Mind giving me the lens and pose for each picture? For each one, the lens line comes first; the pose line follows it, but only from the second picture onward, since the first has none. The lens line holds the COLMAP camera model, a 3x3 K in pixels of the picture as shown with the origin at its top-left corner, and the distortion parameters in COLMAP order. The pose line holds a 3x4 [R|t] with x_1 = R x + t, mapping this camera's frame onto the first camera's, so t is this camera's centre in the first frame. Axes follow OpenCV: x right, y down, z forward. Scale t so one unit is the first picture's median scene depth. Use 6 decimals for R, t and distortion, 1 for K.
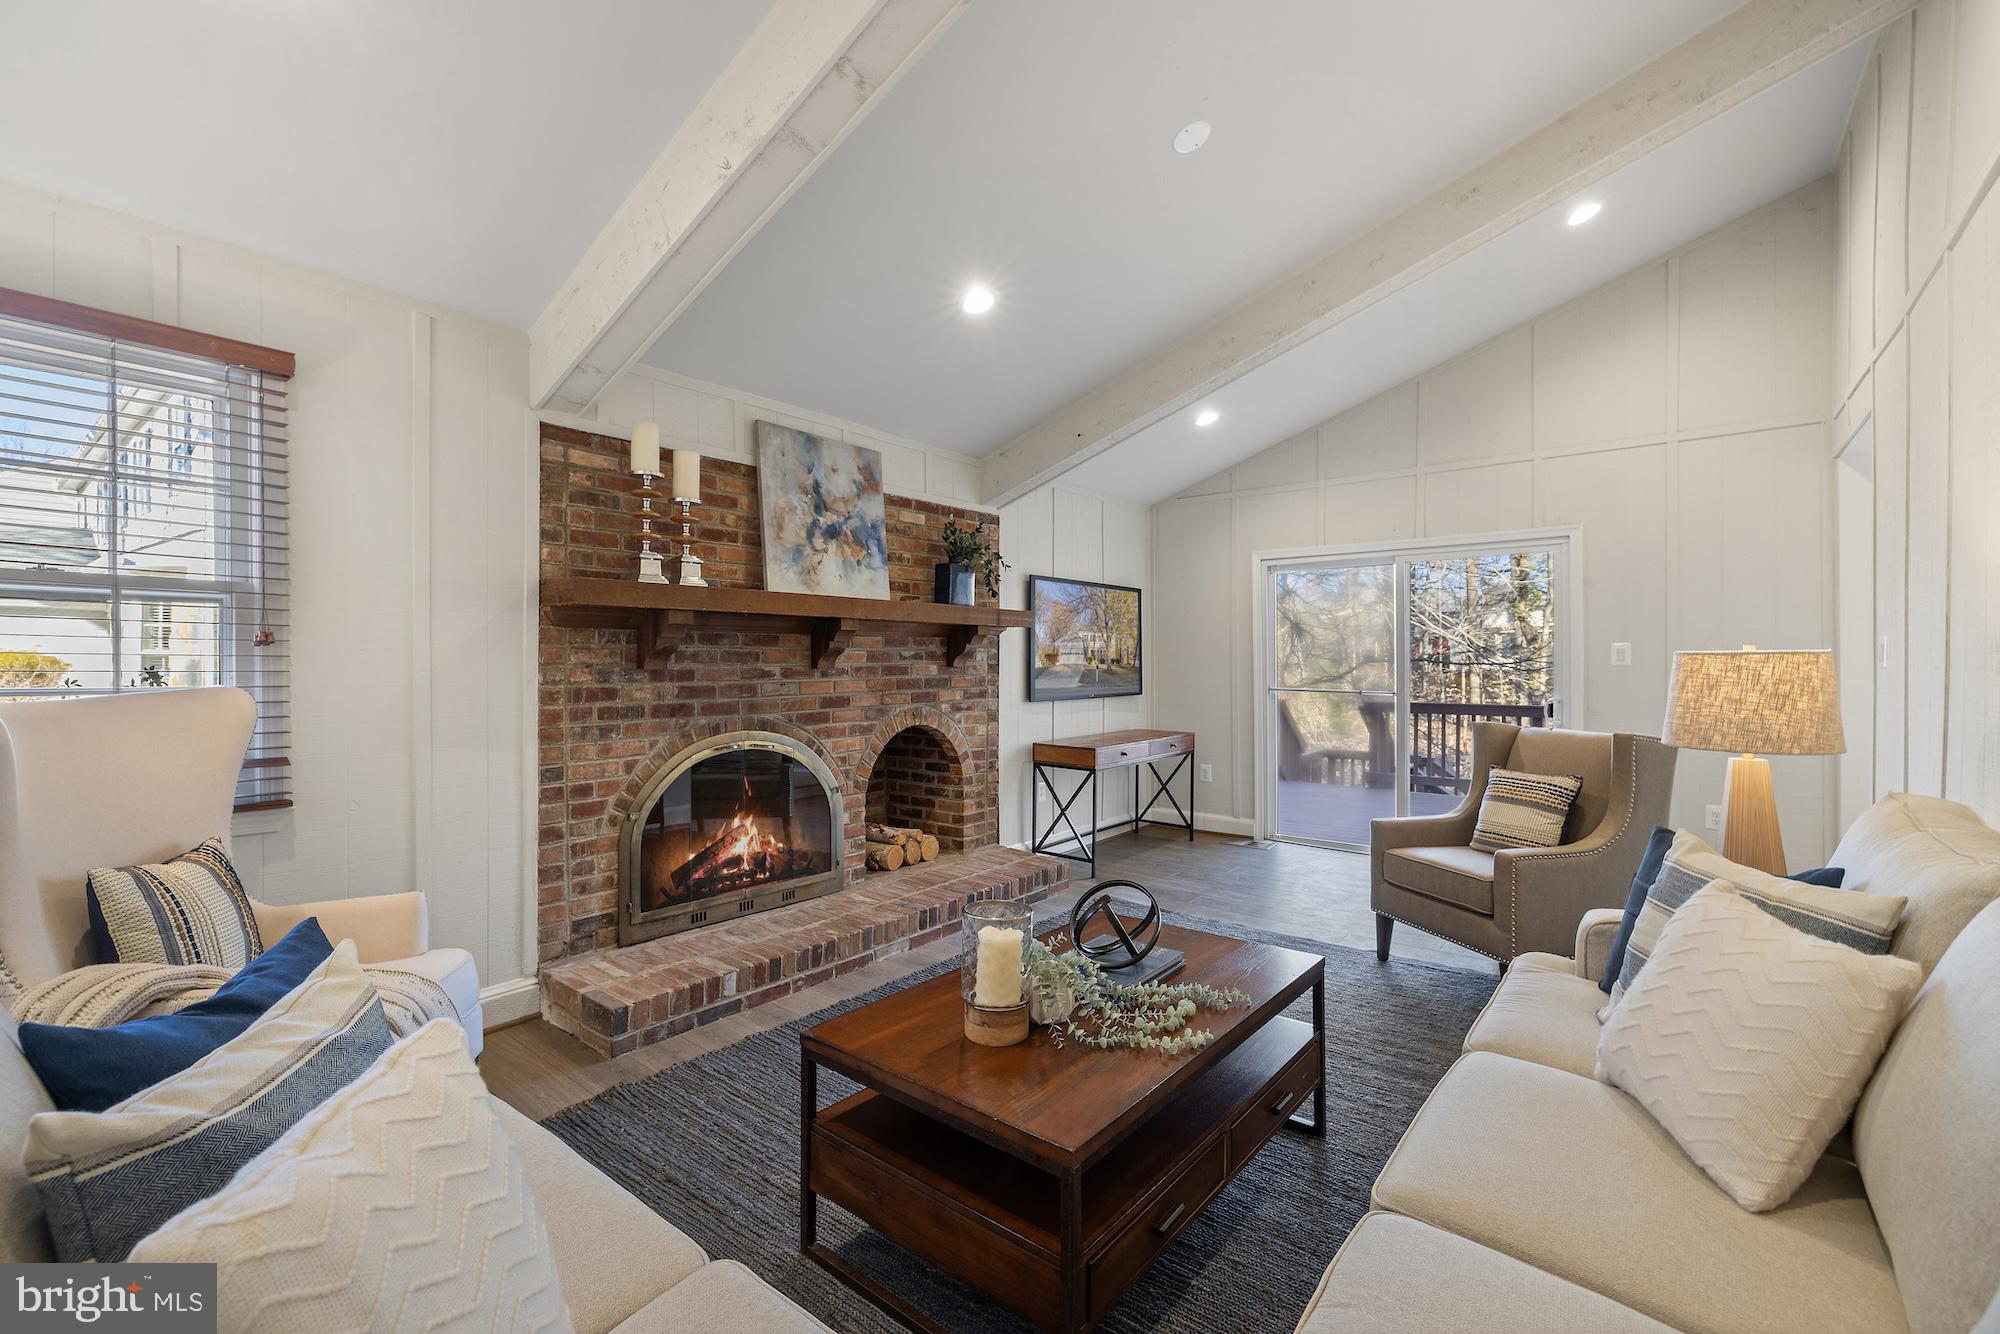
lens RADIAL K [[843.6, 0, 956.4], [0, 843.6, 667.3], [0, 0, 1]] dist [0.001092, 0.000043]
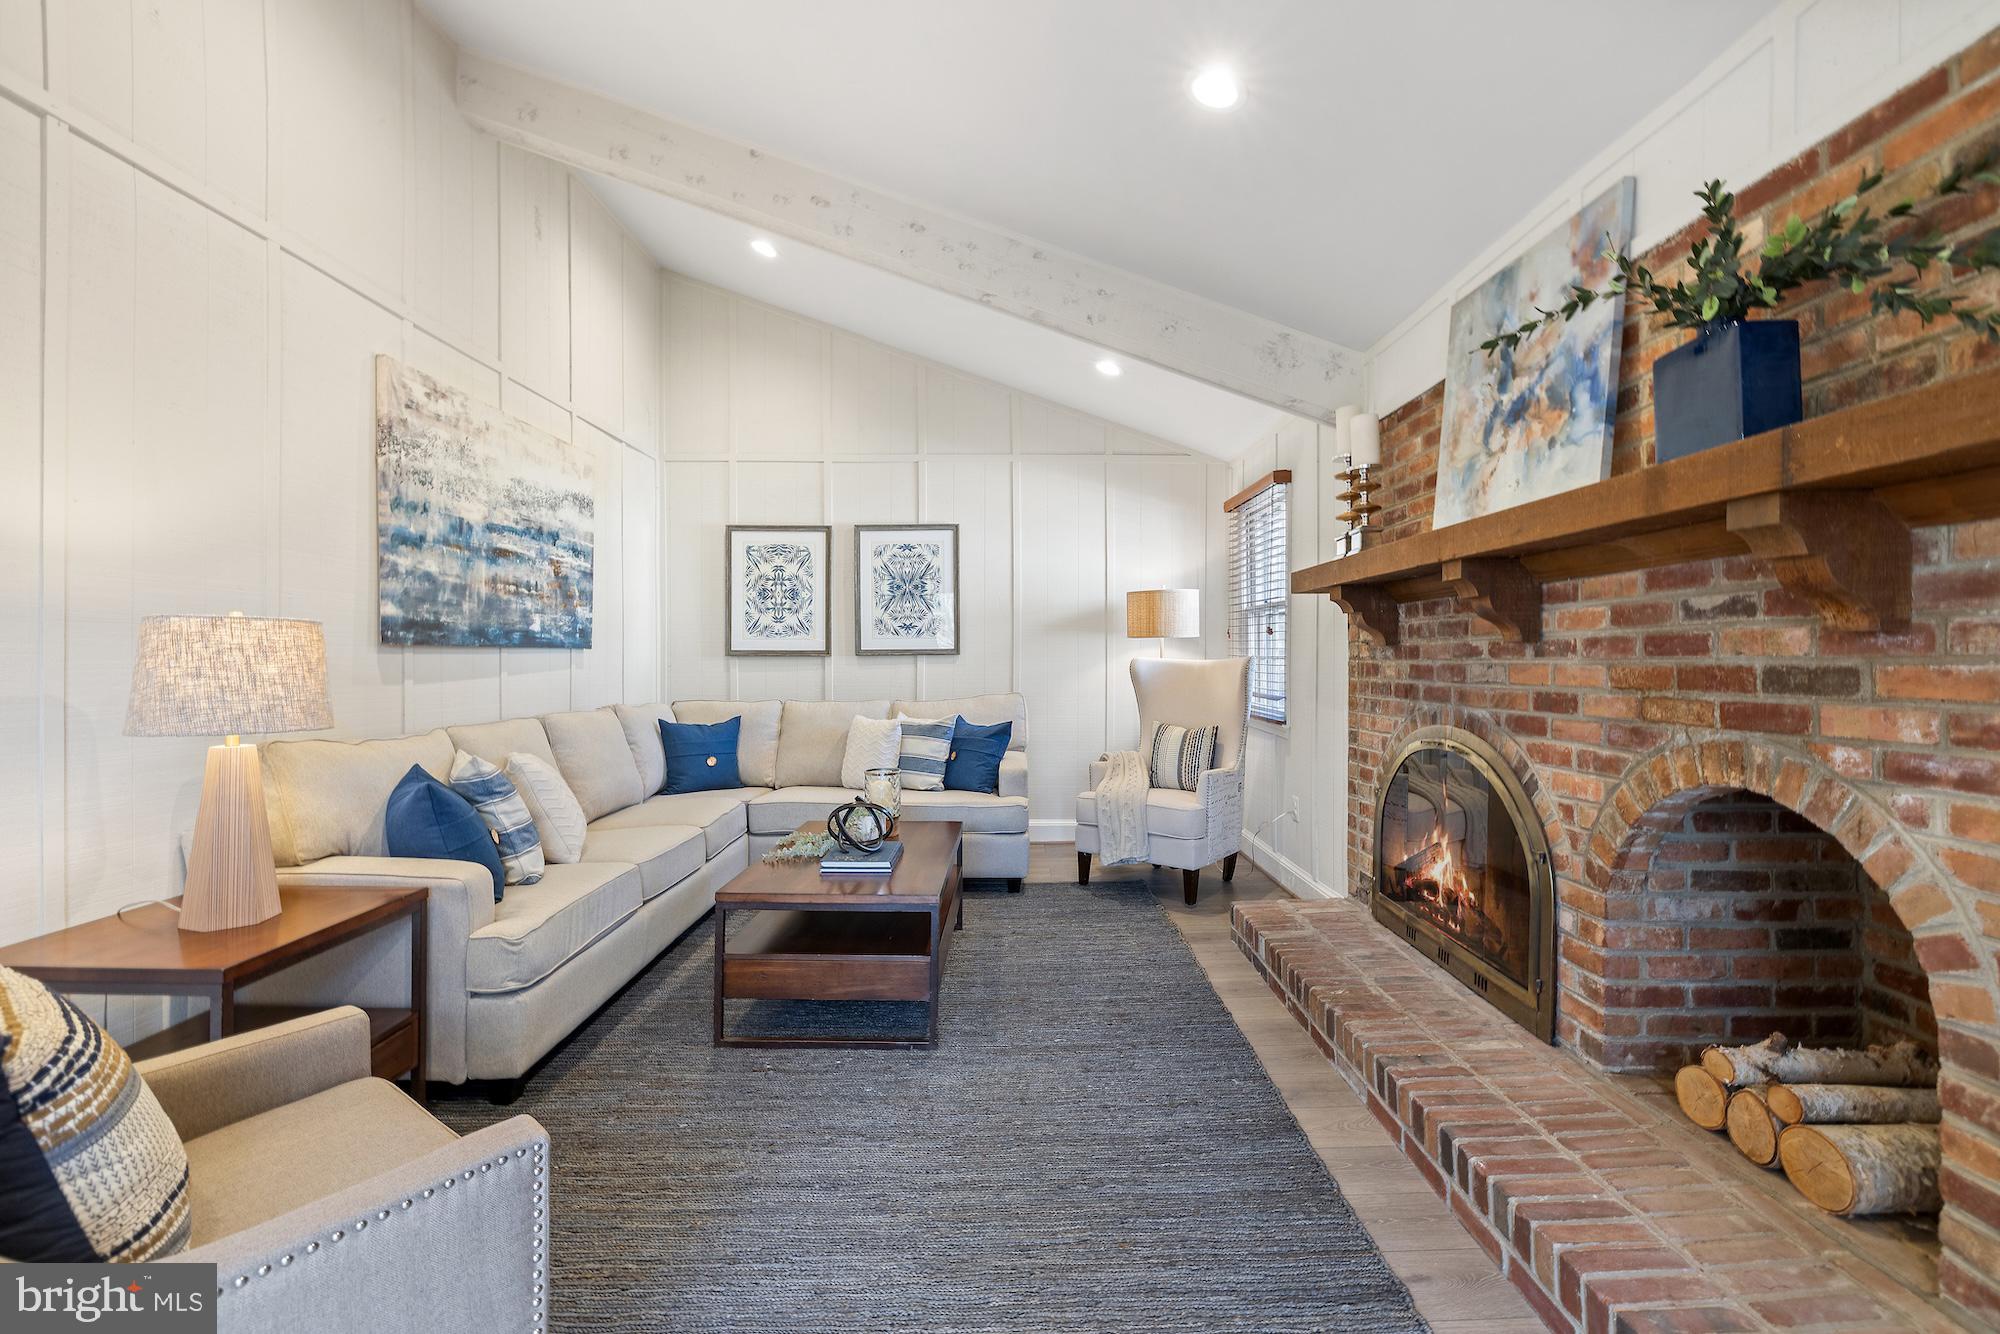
lens RADIAL K [[844.5, 0, 996.9], [0, 844.5, 650.0], [0, 0, 1]] dist [0.000111, -0.000143]
pose [[-0.750171, -0.003075, -0.661237, 0.498114], [-0.001466, 0.999994, -0.002987, 0.008854], [0.661242, -0.001272, -0.750171, 1.166903]]
